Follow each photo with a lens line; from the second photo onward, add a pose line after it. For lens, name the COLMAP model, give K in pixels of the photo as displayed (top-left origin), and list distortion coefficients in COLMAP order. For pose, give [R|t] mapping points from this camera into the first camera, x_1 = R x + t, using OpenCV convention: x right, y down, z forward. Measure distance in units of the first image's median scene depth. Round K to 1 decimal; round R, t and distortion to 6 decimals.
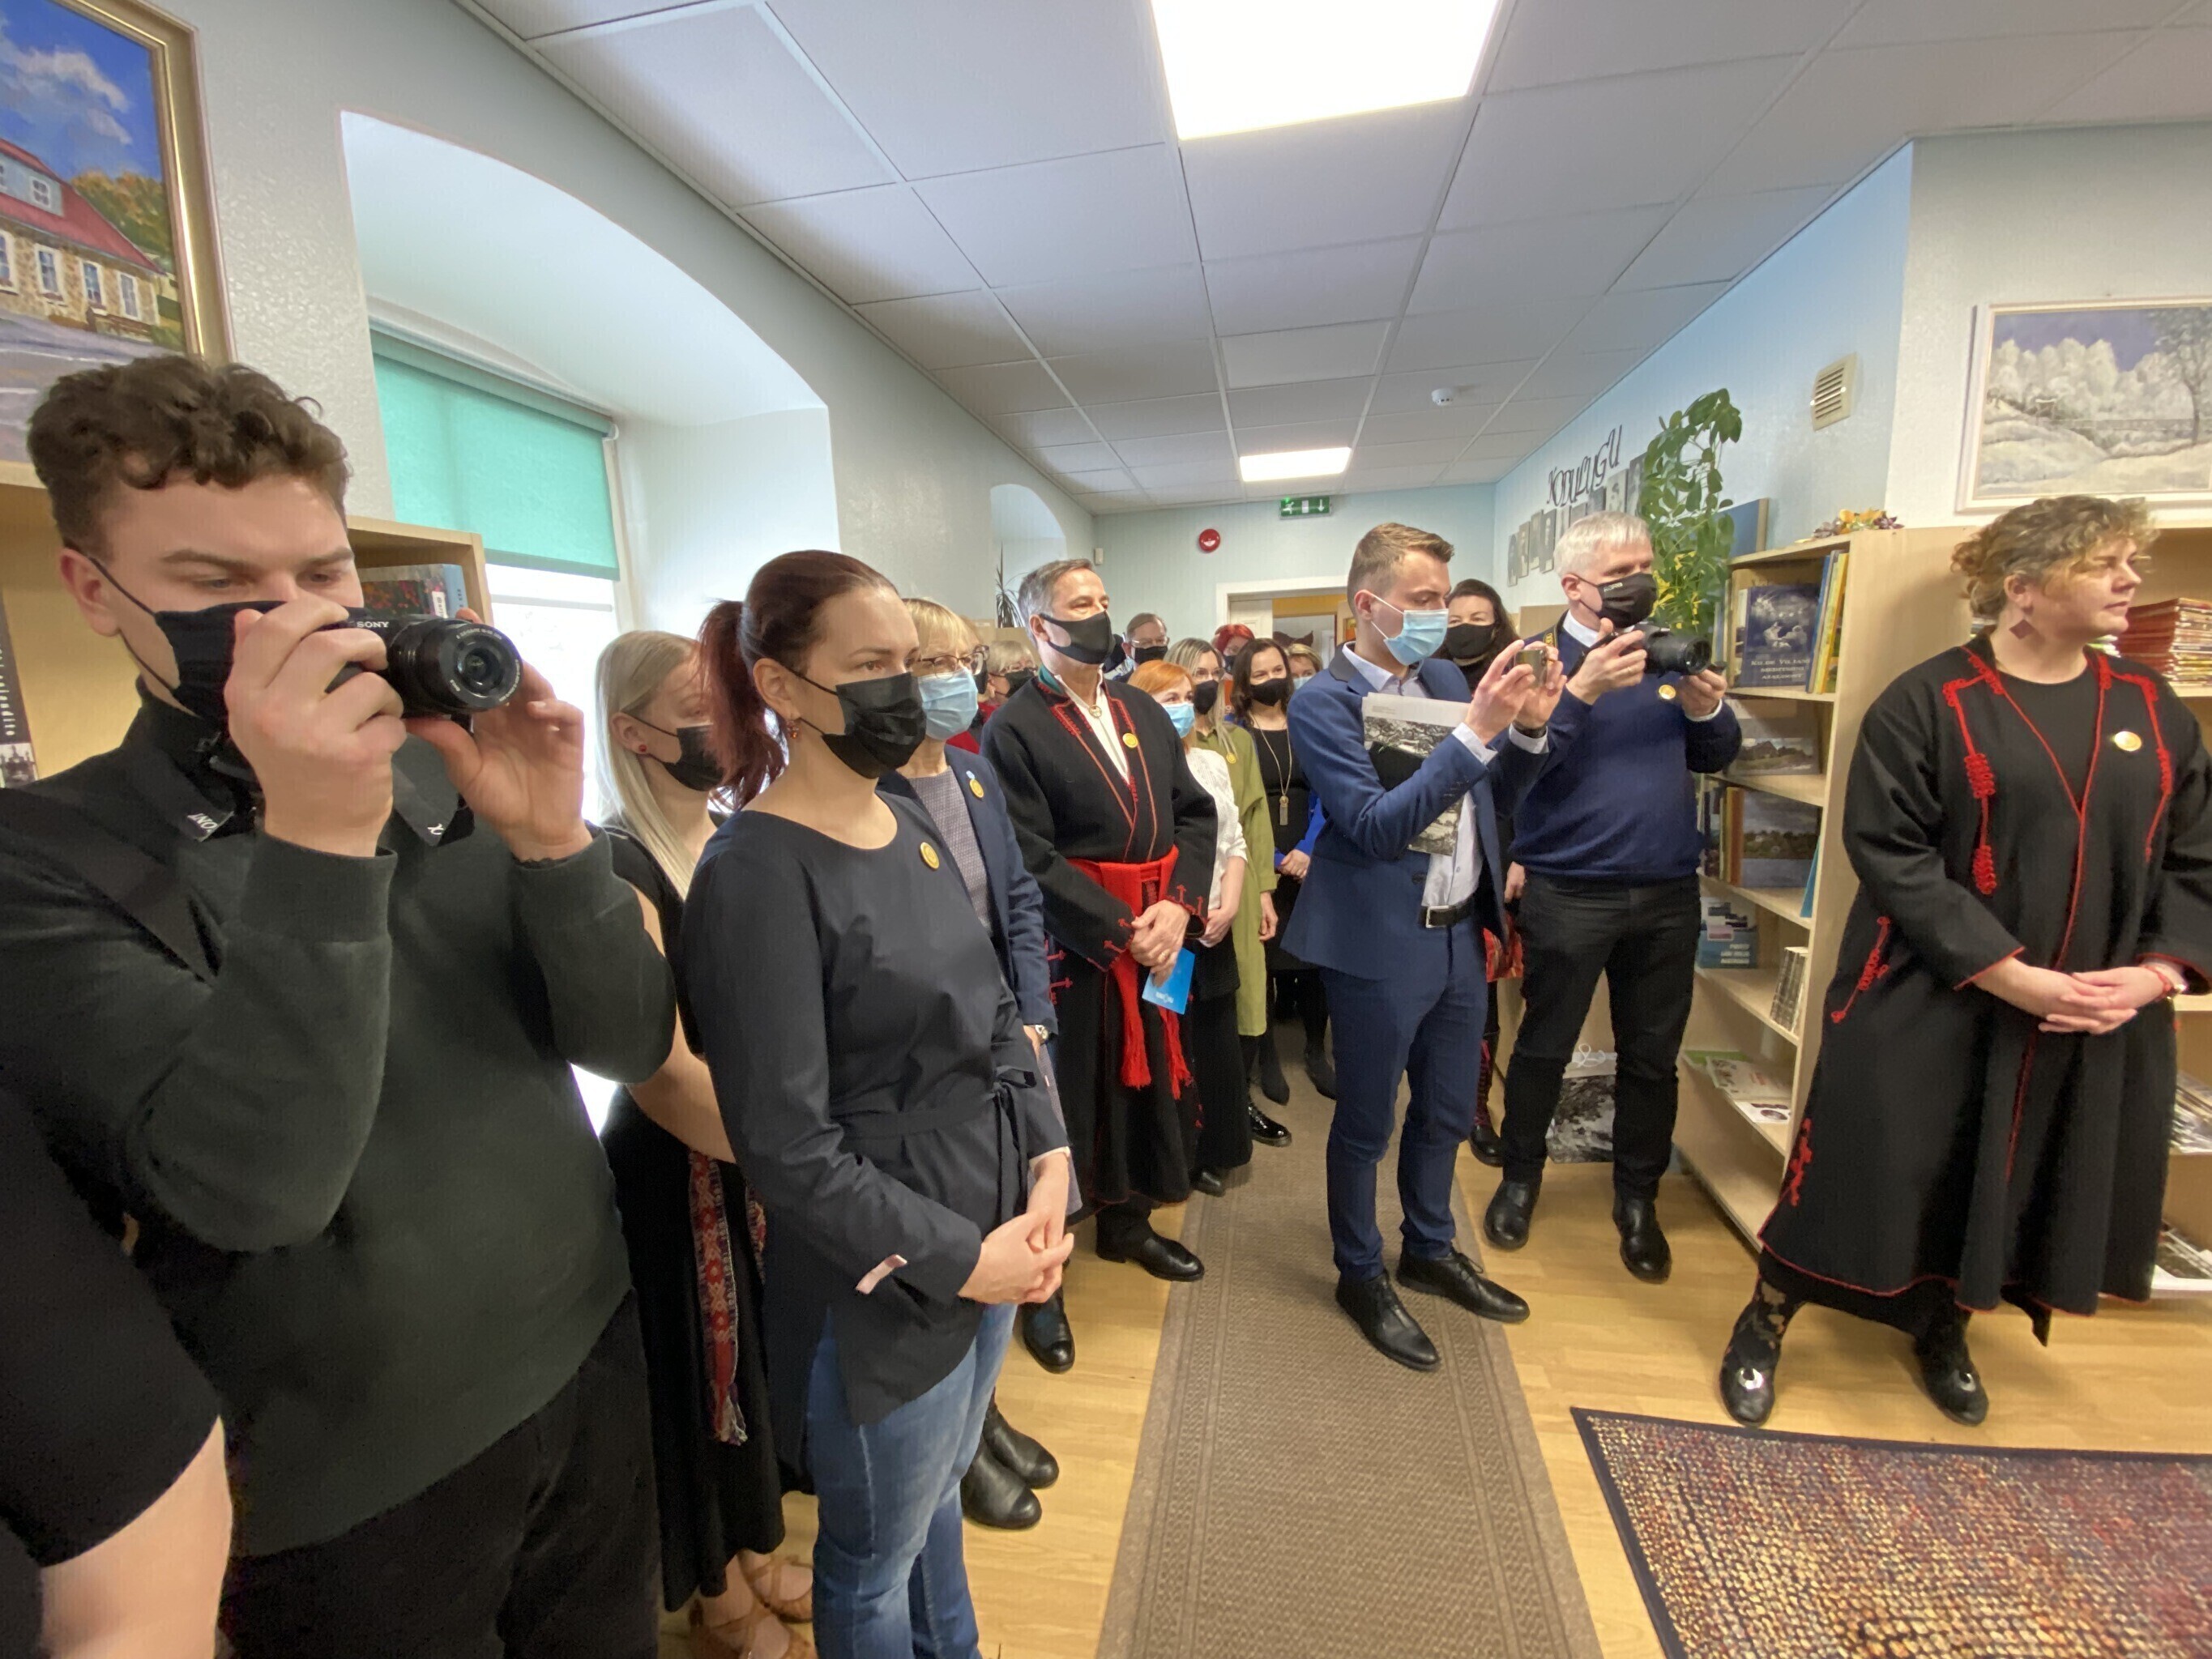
lens RADIAL K [[895.5, 0, 1096.7], [0, 895.5, 838.6], [0, 0, 1]] dist [0.011162, -0.016182]
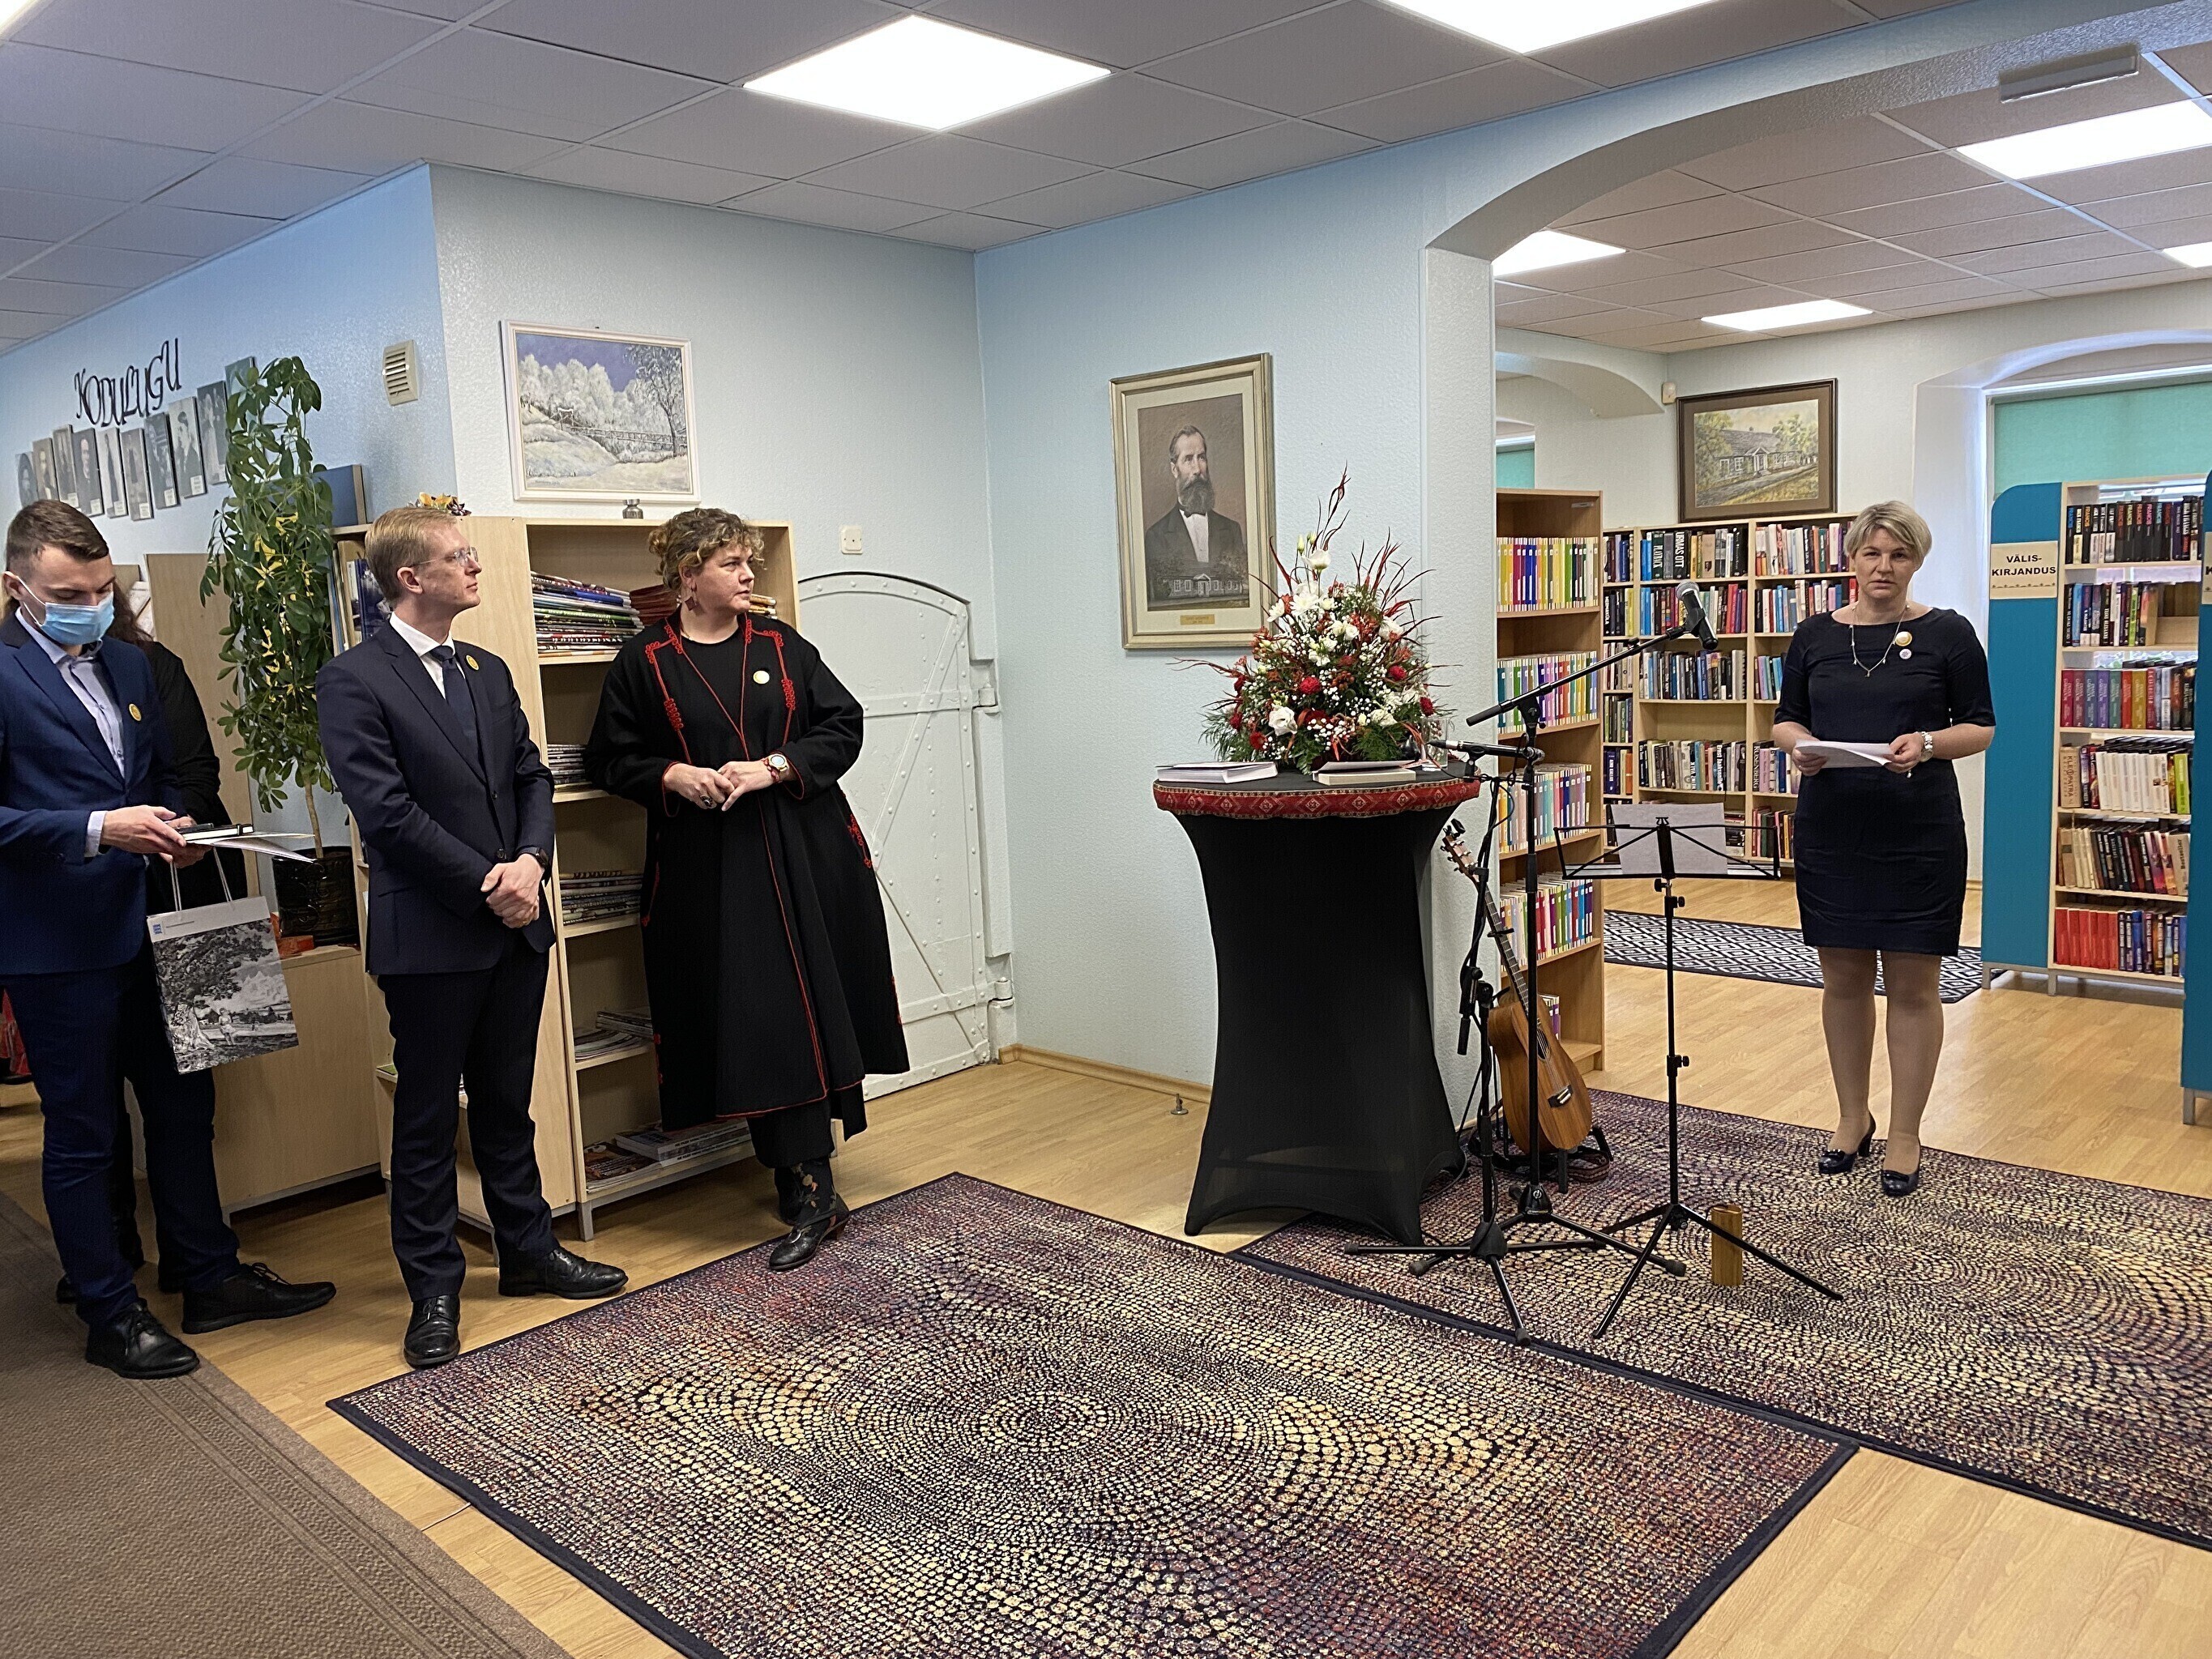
lens RADIAL K [[1700.7, 0, 1108.4], [0, 1700.7, 809.7], [0, 0, 1]] dist [0.016664, -0.009109]
pose [[0.532272, -0.083755, 0.842420, -0.476663], [0.175319, 0.984427, -0.012900, 0.175186], [-0.828221, 0.154559, 0.538667, -0.718016]]
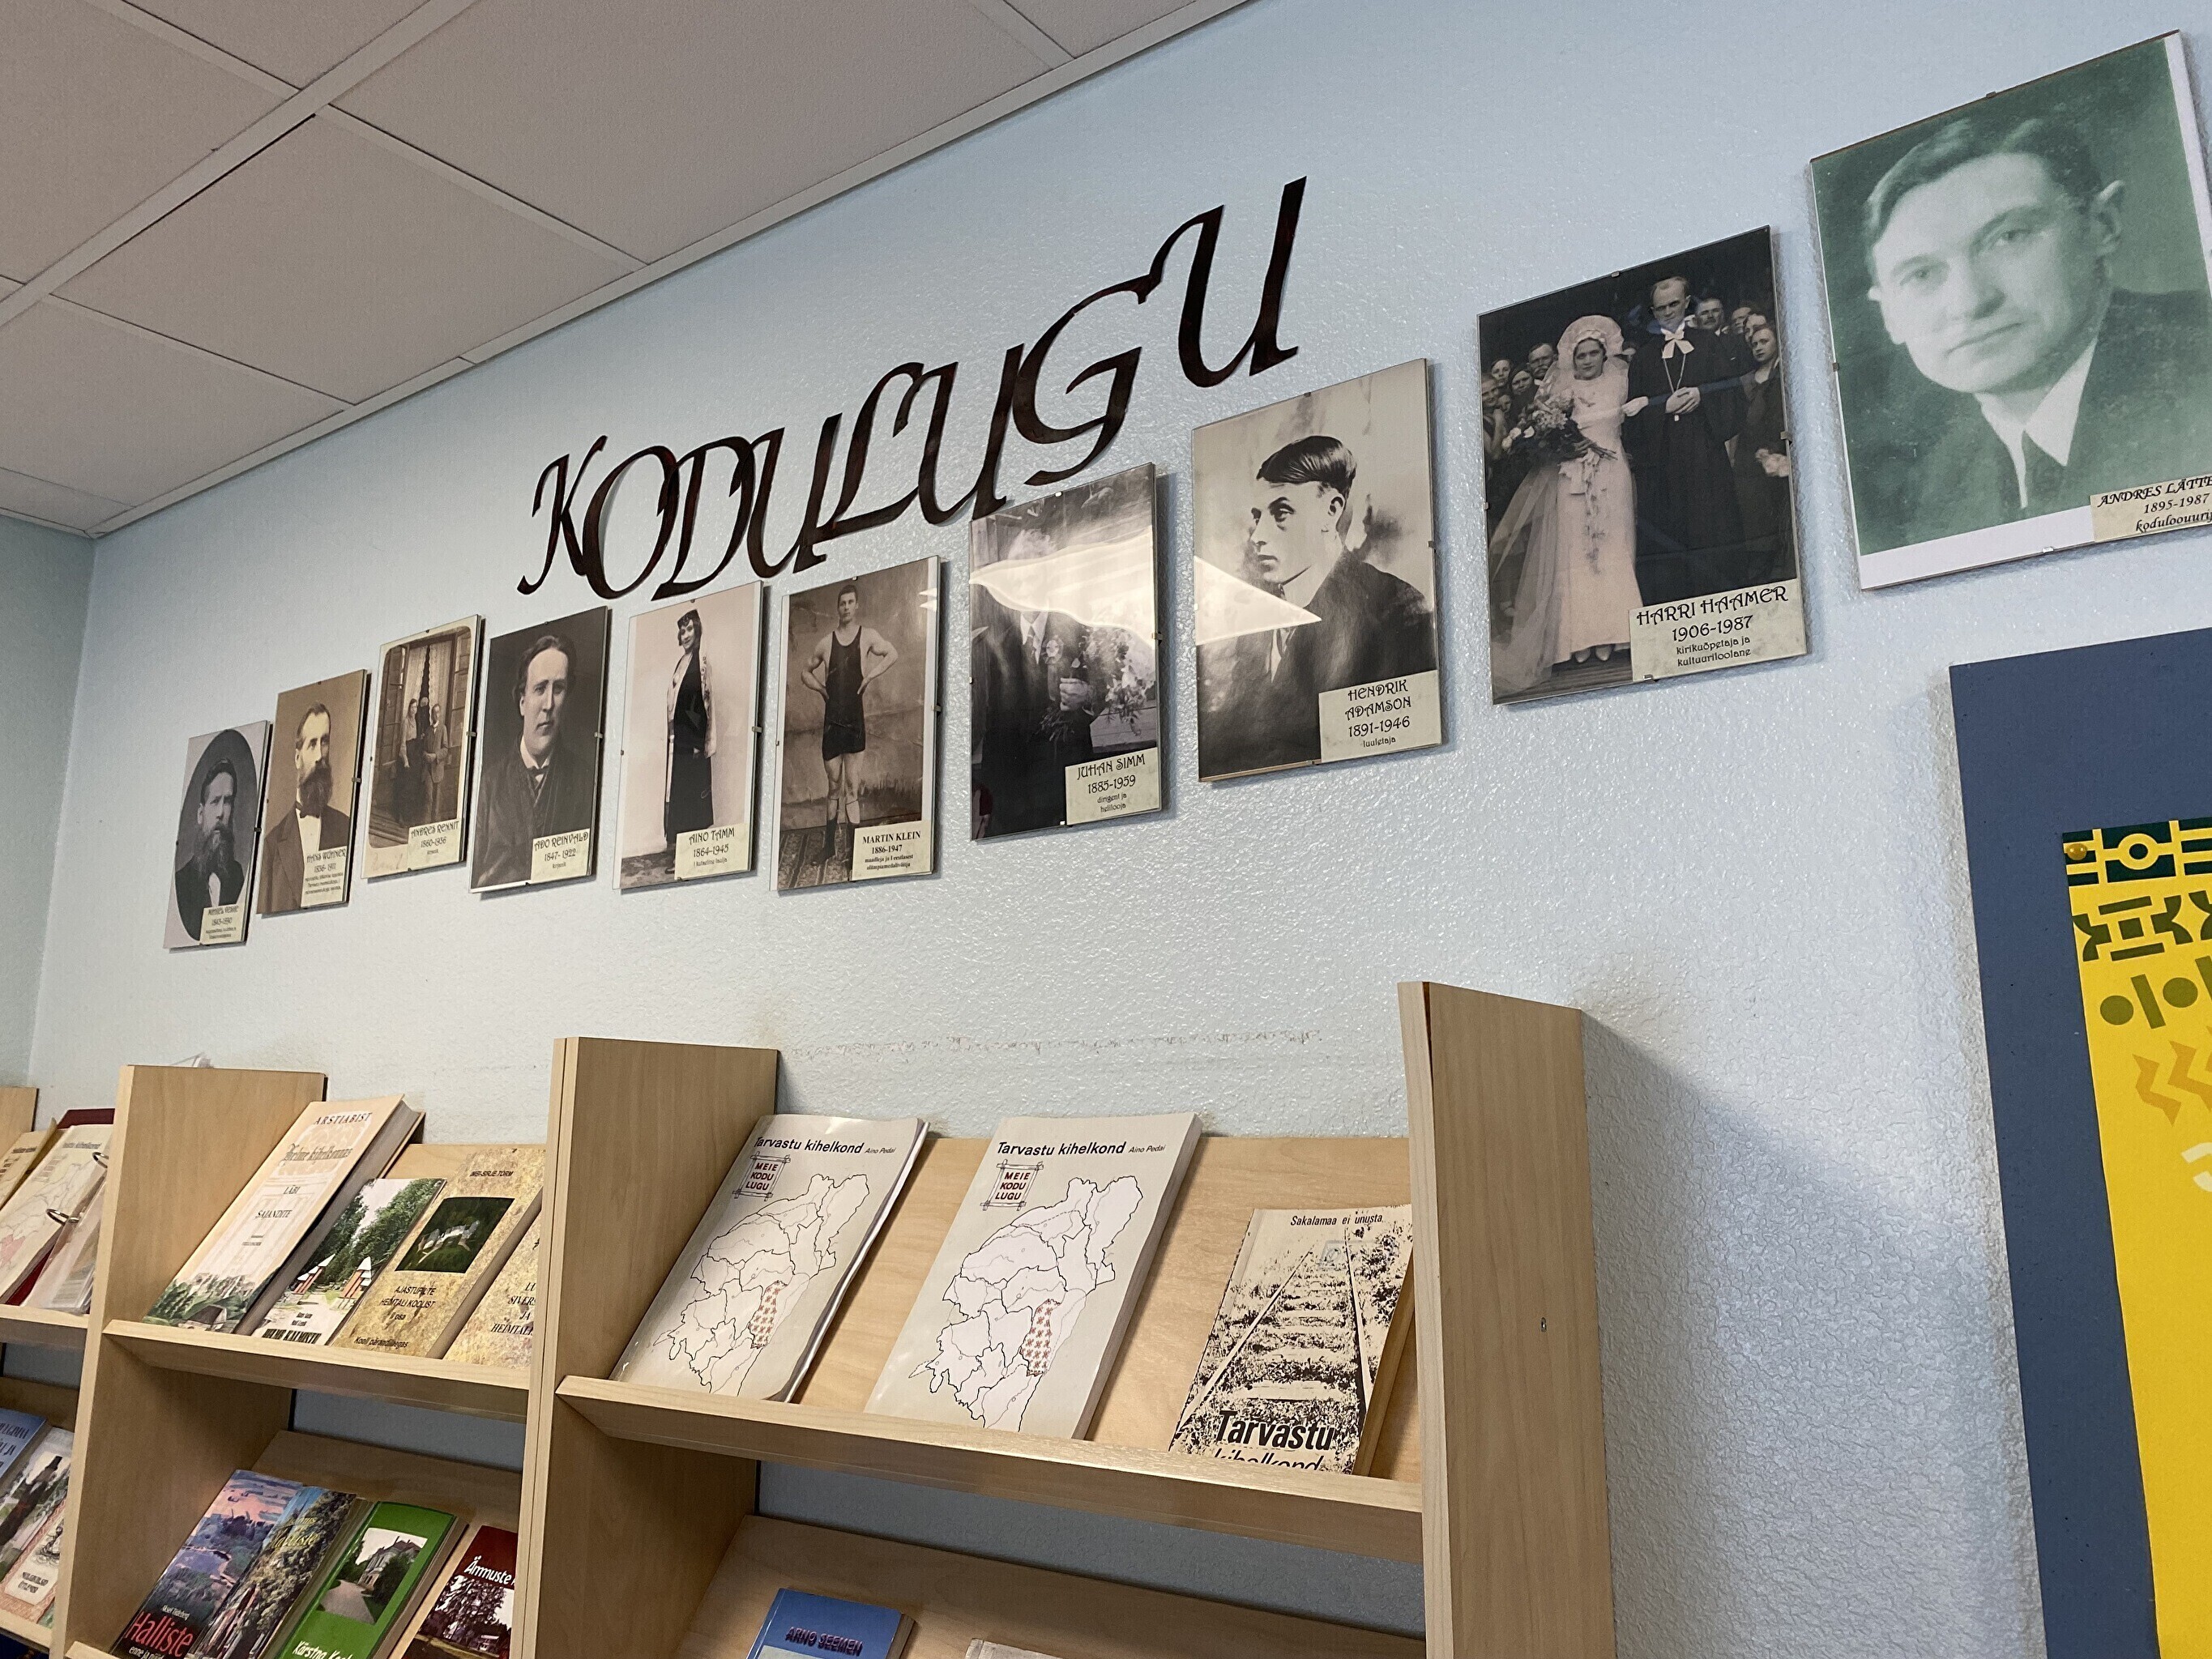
lens RADIAL K [[1727.4, 0, 1097.9], [0, 1727.4, 811.1], [0, 0, 1]] dist [0.168105, -0.494916]
pose [[0.450127, 0.223793, 0.864466, 0.494298], [0.134939, 0.939922, -0.313589, -0.404789], [-0.882710, 0.257805, 0.392886, 1.720487]]
